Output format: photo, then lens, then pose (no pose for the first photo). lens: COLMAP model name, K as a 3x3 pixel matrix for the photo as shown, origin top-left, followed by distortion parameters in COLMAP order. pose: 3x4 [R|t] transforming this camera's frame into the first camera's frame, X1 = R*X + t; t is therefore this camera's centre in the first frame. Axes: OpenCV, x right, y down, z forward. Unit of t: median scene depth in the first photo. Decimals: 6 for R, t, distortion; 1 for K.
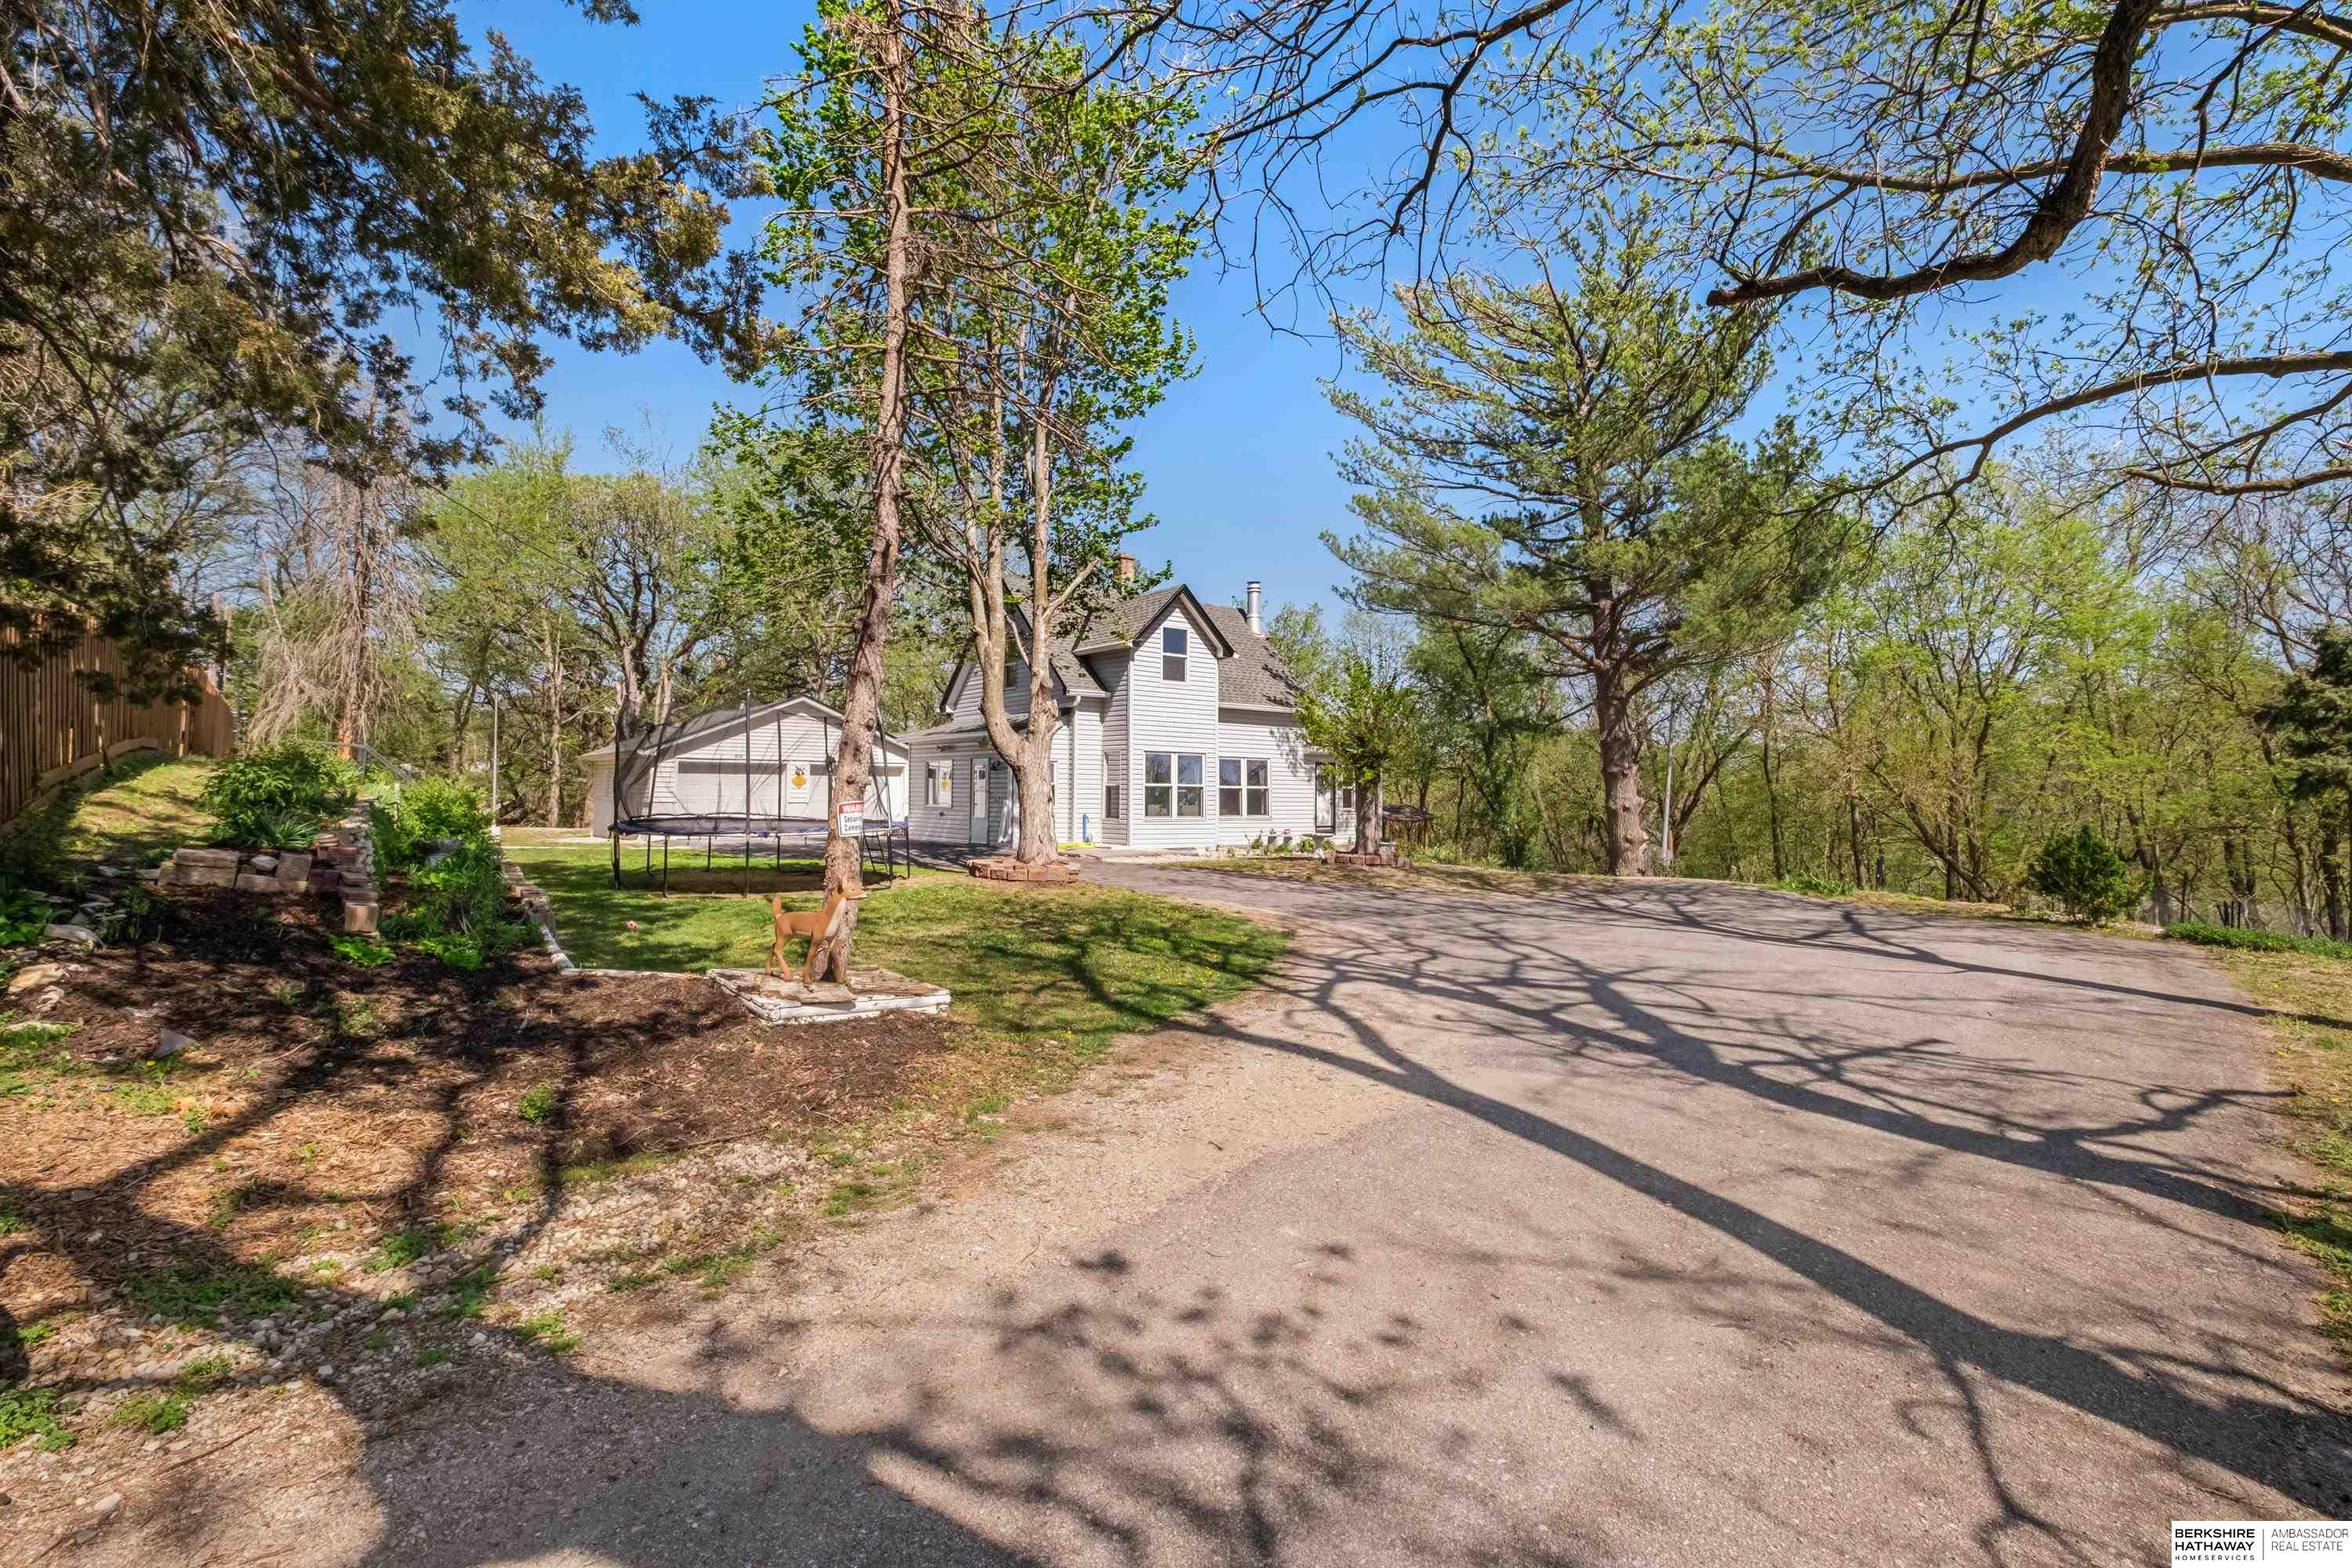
lens RADIAL K [[1147.2, 0, 1172.3], [0, 1147.2, 782.8], [0, 0, 1]] dist [0.016297, 0.000176]
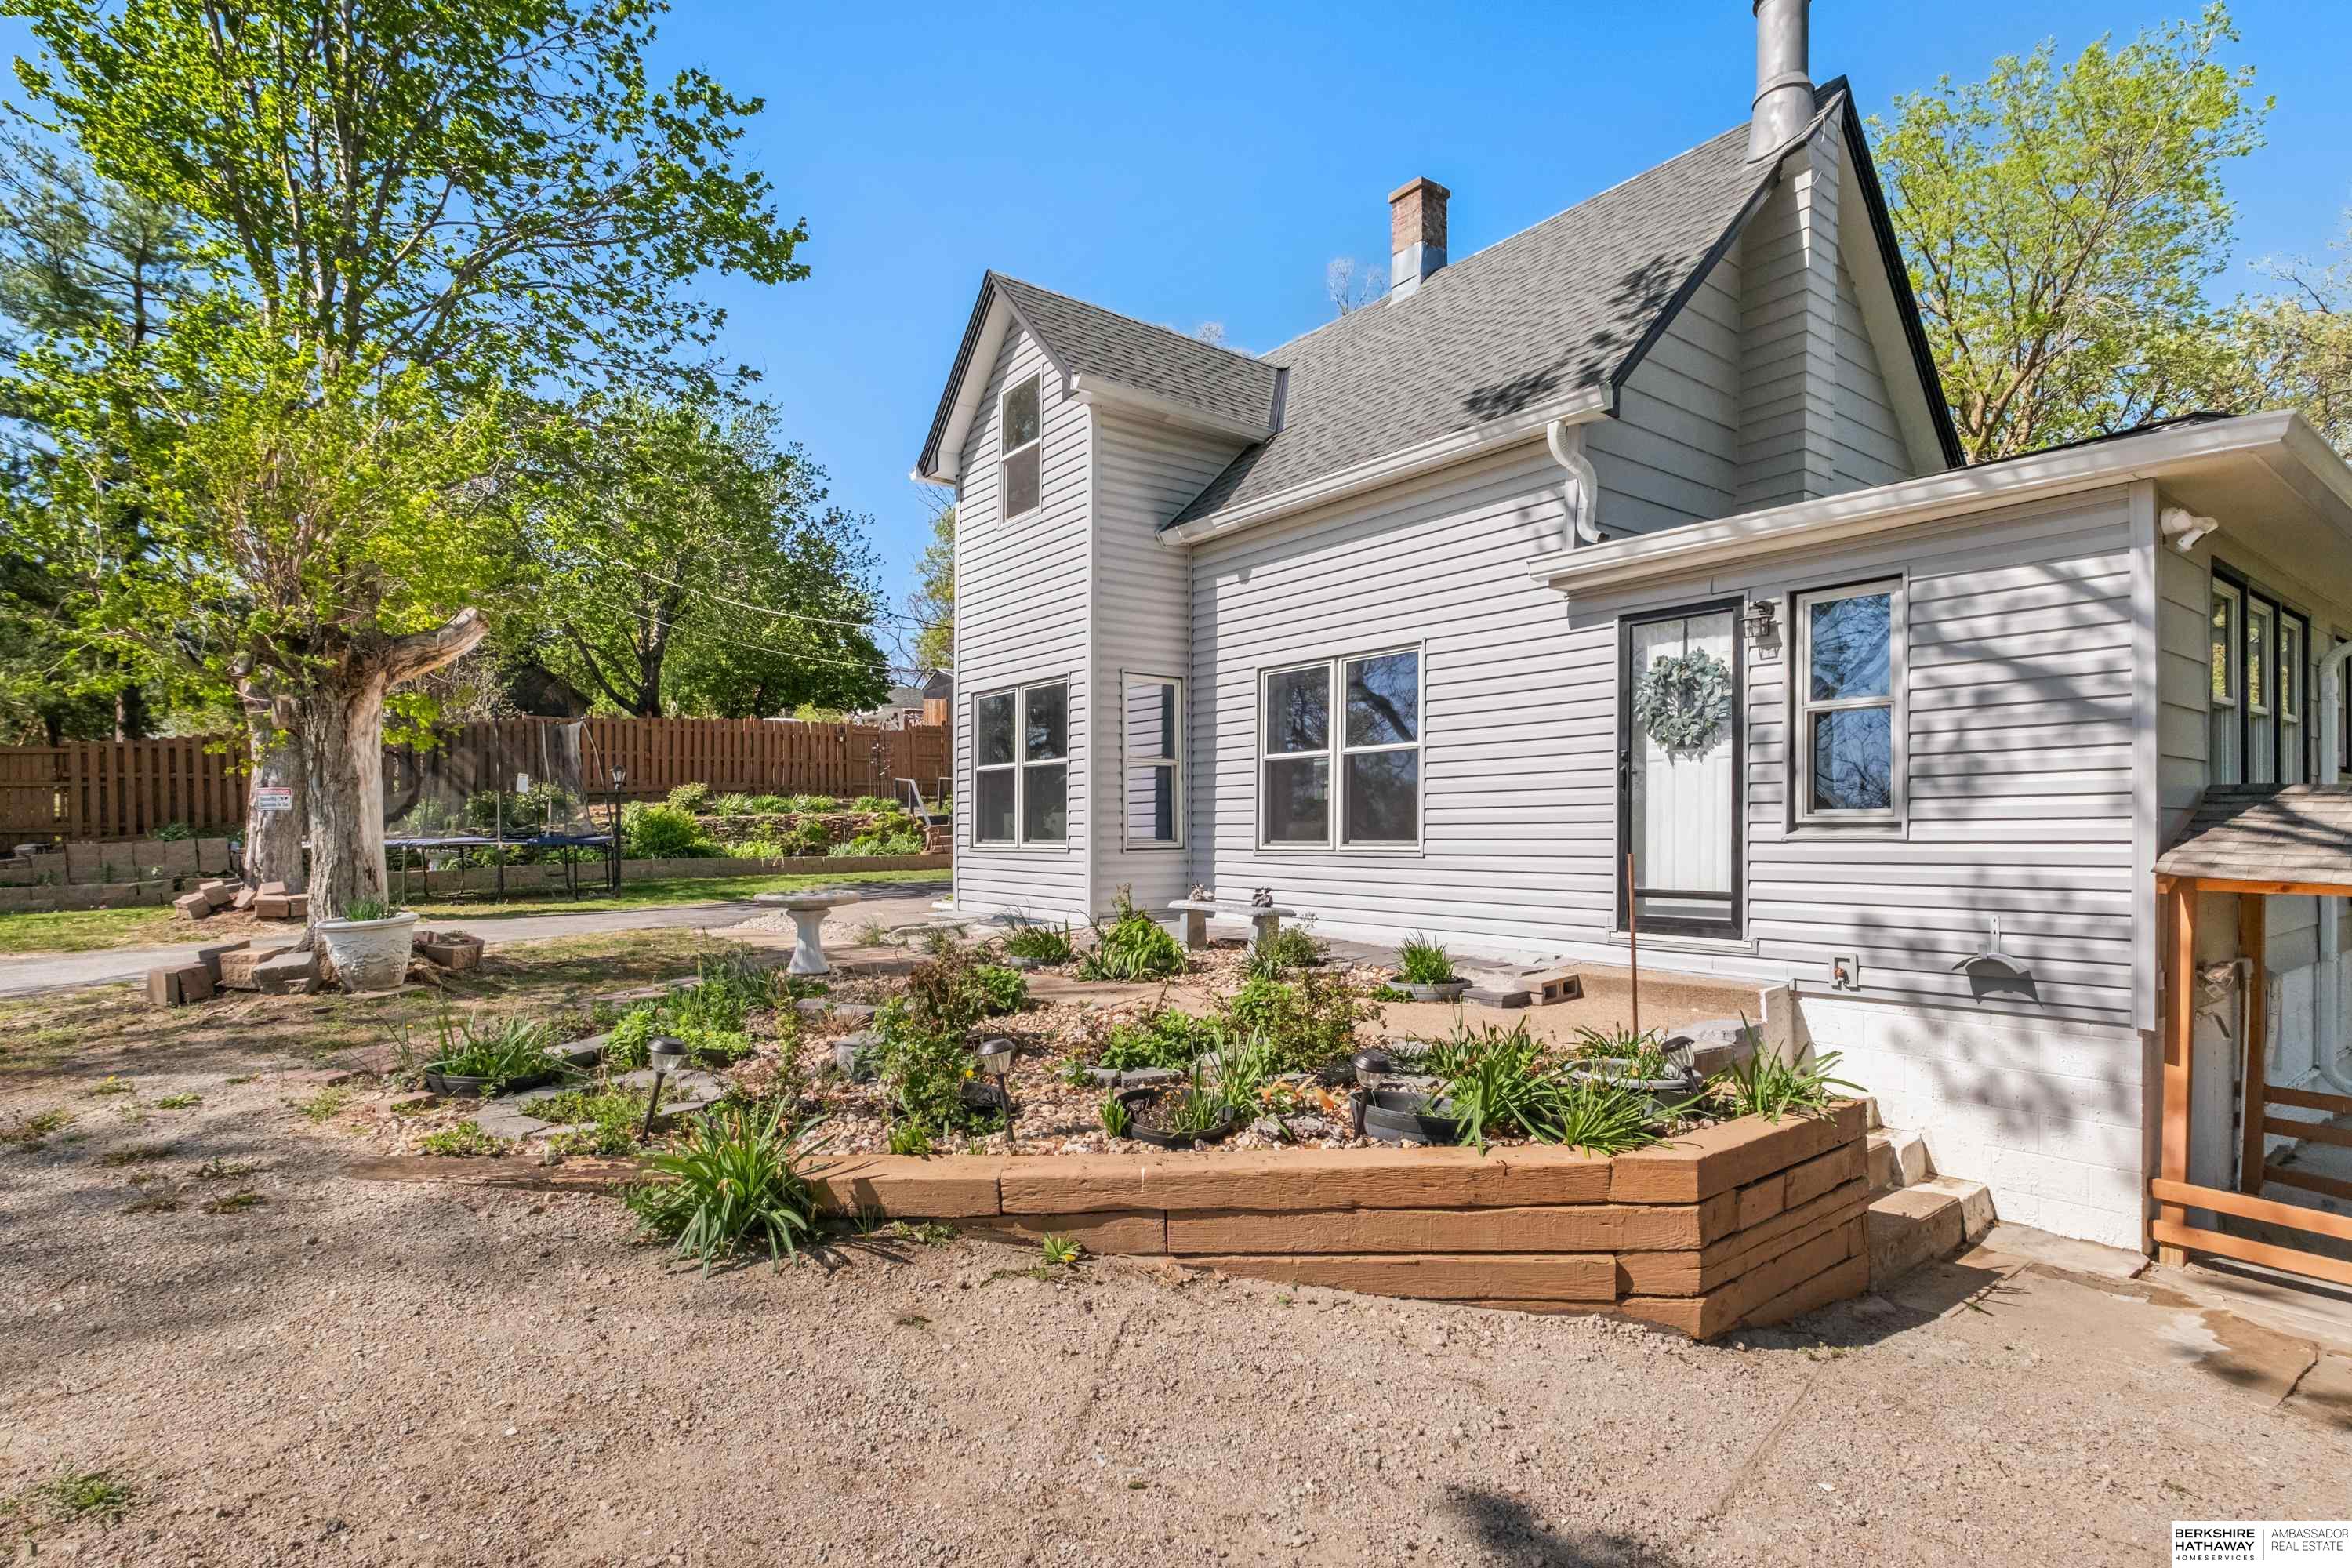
lens RADIAL K [[1147.2, 0, 1167.5], [0, 1147.2, 799.4], [0, 0, 1]] dist [0.016297, 0.000176]
pose [[-0.038755, -0.006259, -0.999229, 0.412868], [0.032035, 0.999459, -0.007502, 0.019235], [0.998735, -0.032301, -0.038534, 1.065388]]
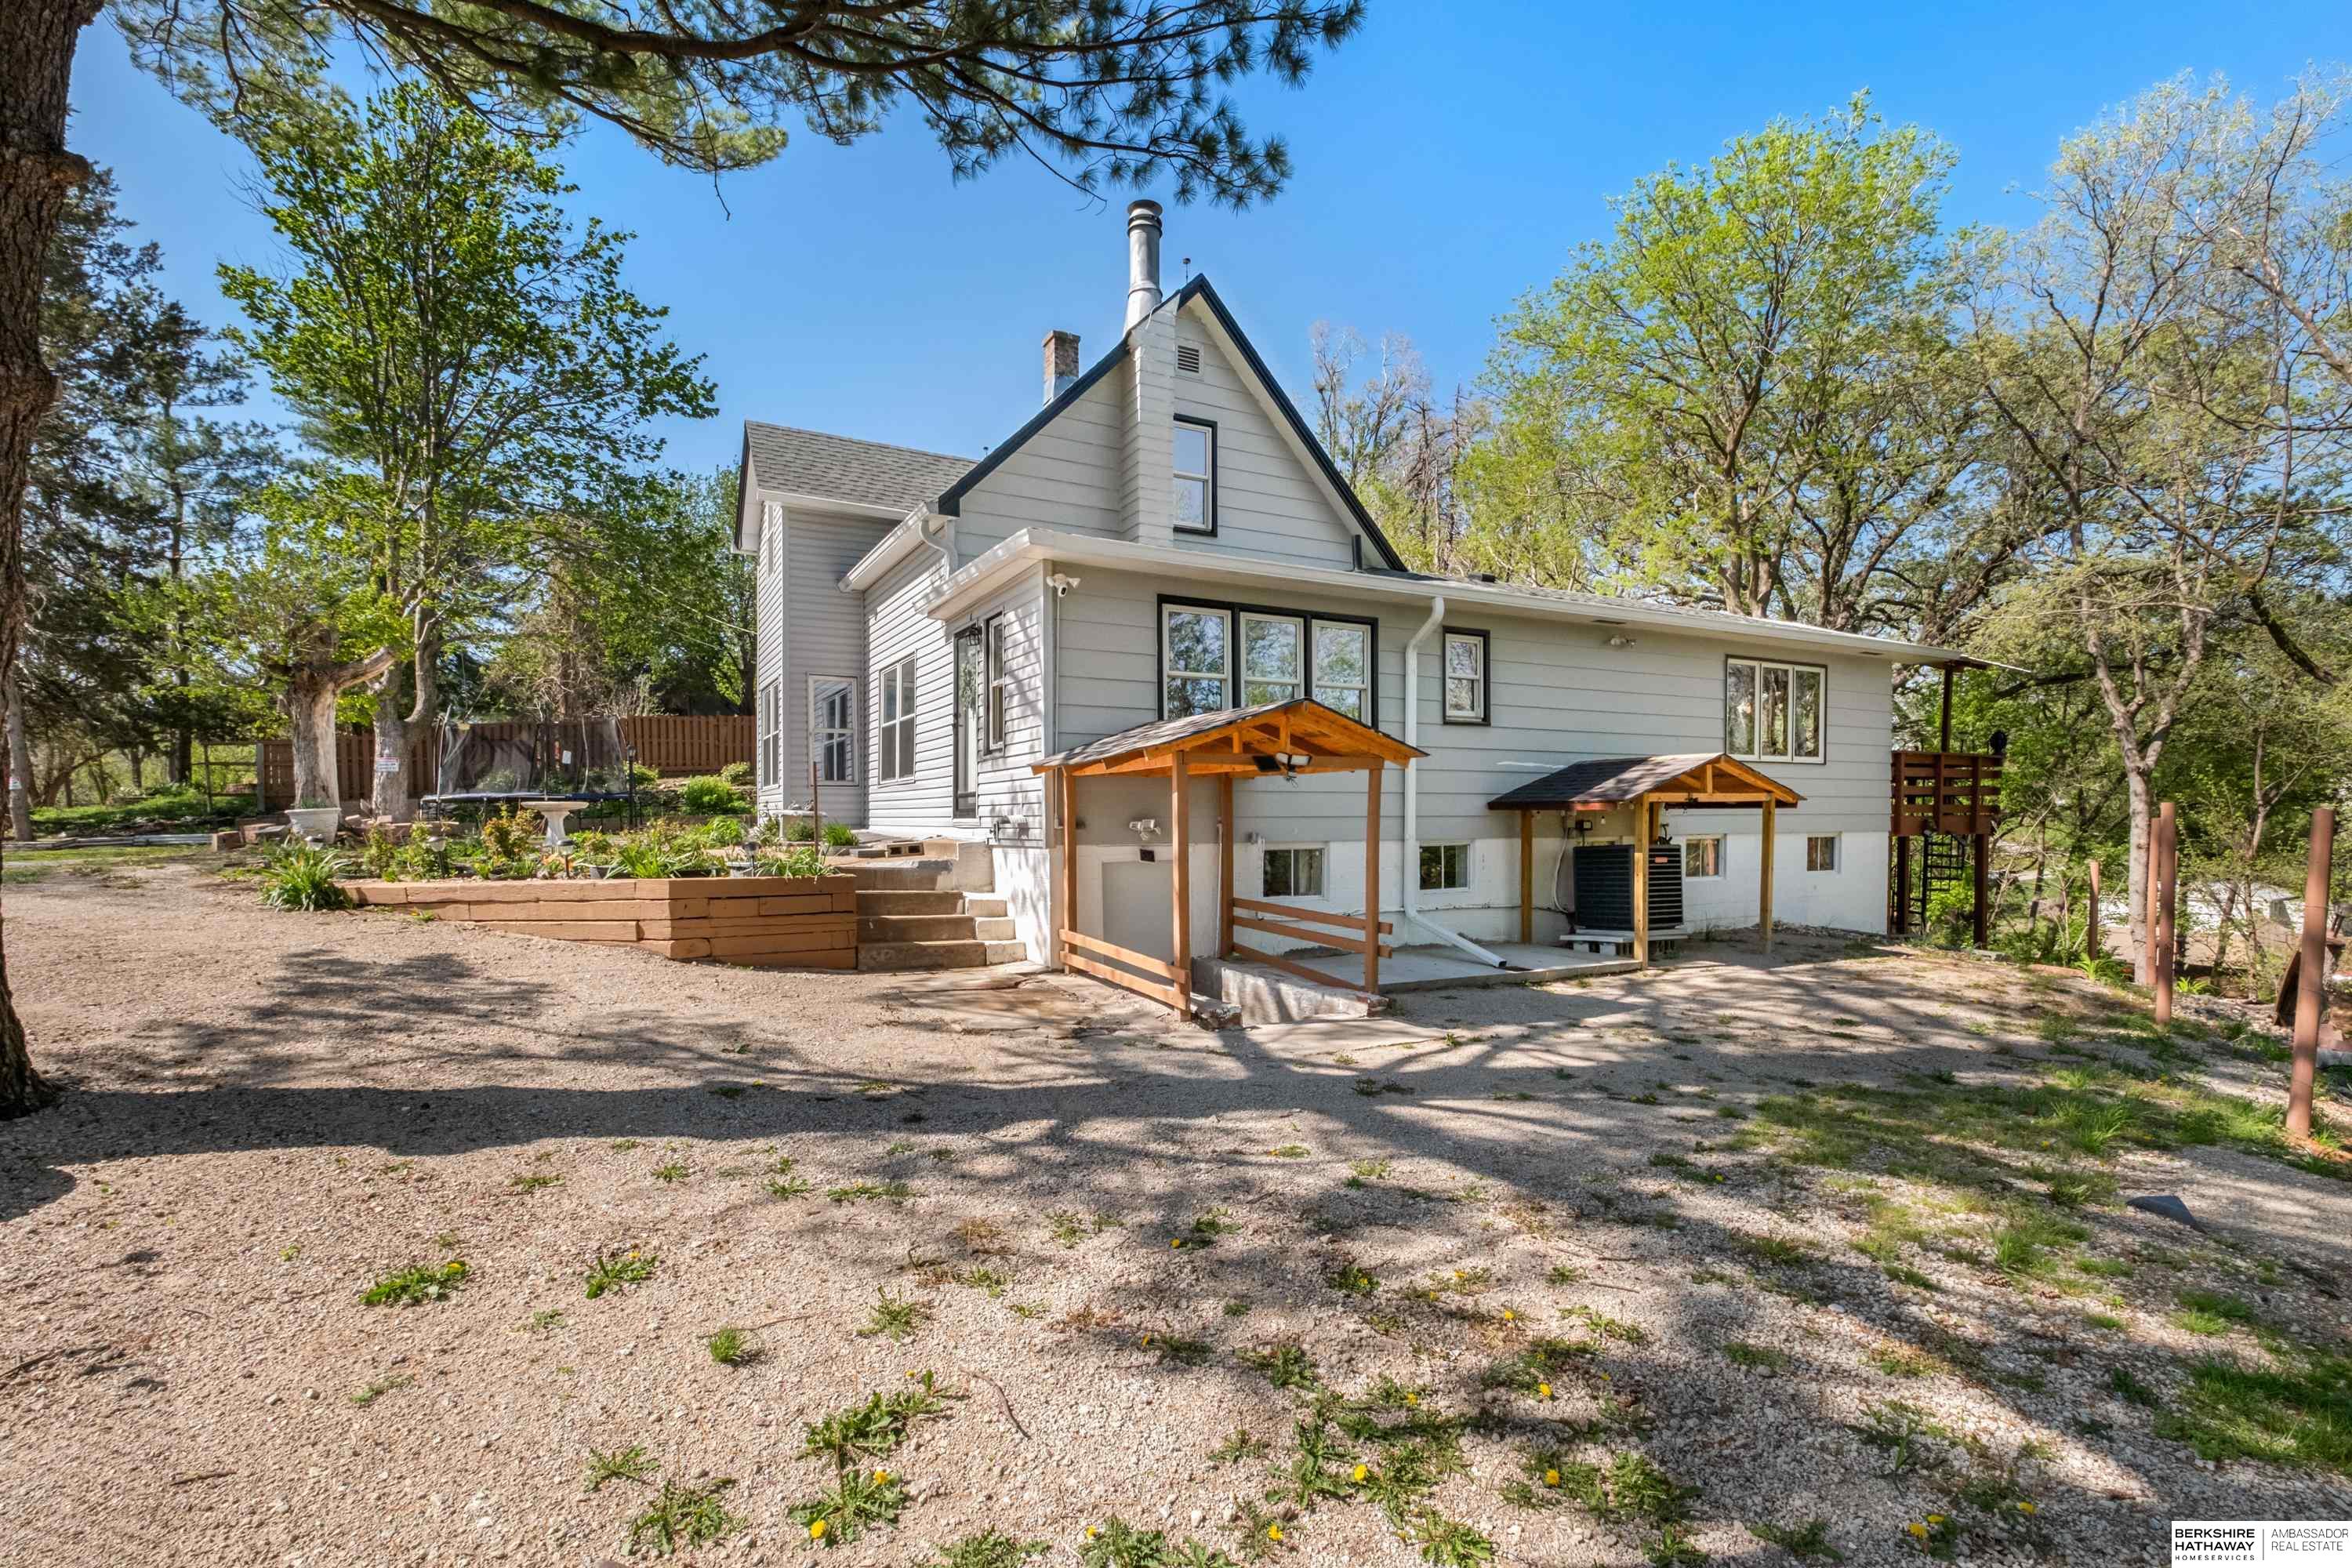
lens RADIAL K [[1044.4, 0, 1169.3], [0, 1044.4, 800.1], [0, 0, 1]] dist [0.000406, 0.000134]
pose [[-0.199165, 0.002906, -0.979962, 0.568598], [0.036258, 0.999333, -0.004406, 0.058443], [0.979295, -0.036409, -0.199137, 1.409365]]
